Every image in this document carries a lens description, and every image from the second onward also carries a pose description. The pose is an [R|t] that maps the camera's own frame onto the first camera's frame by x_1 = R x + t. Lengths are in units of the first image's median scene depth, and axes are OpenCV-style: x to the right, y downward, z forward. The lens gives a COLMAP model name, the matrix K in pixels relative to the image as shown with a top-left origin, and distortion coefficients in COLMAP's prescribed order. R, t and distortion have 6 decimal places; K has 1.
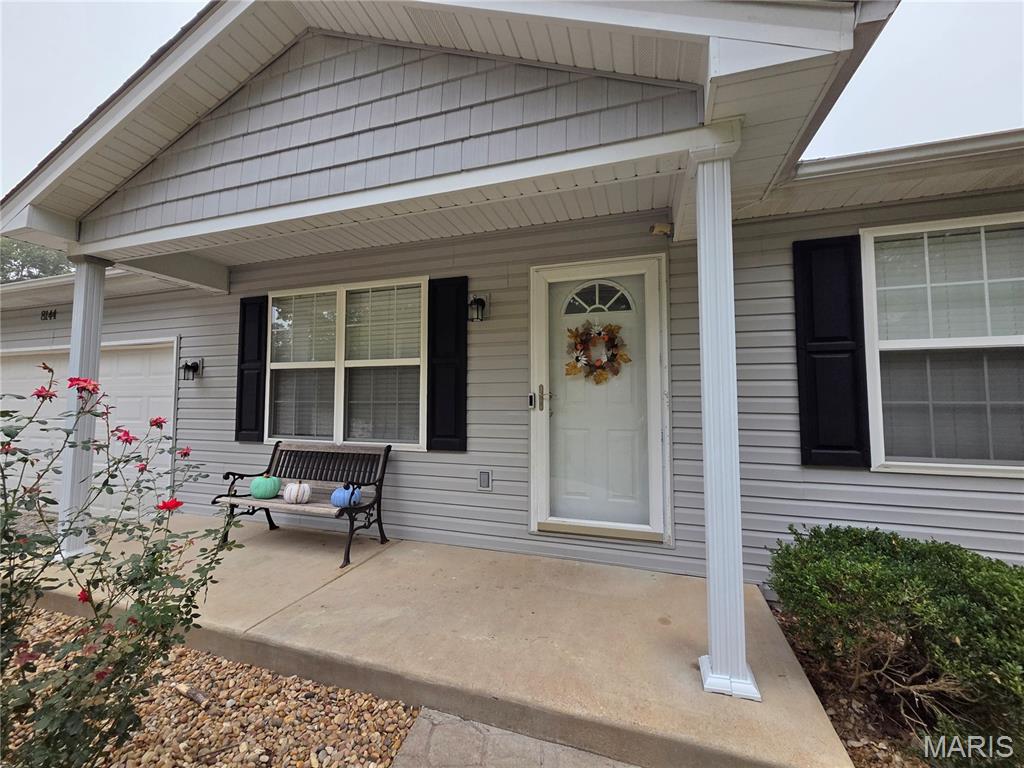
lens RADIAL K [[417.9, 0, 507.7], [0, 417.9, 379.7], [0, 0, 1]] dist [0.001329, -0.000703]
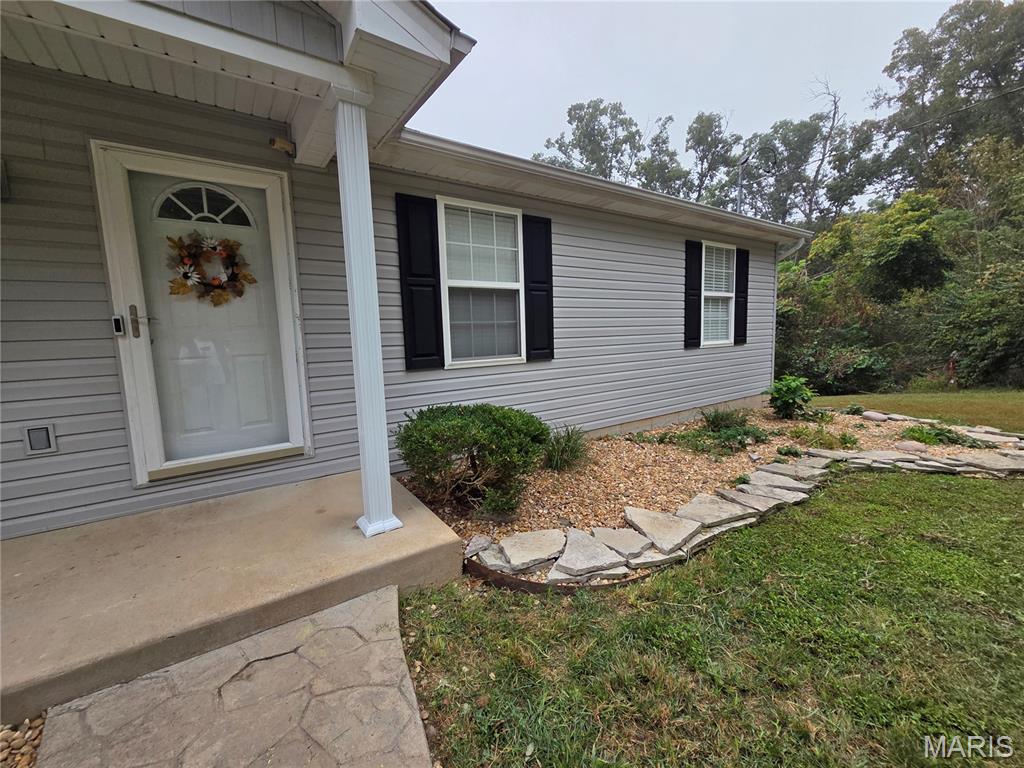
lens RADIAL K [[417.9, 0, 507.7], [0, 417.9, 379.7], [0, 0, 1]] dist [0.001329, -0.000703]
pose [[0.605616, -0.110954, 0.787984, -0.145551], [-0.014358, 0.988547, 0.150229, 0.025671], [-0.795627, -0.102295, 0.597087, -0.056393]]
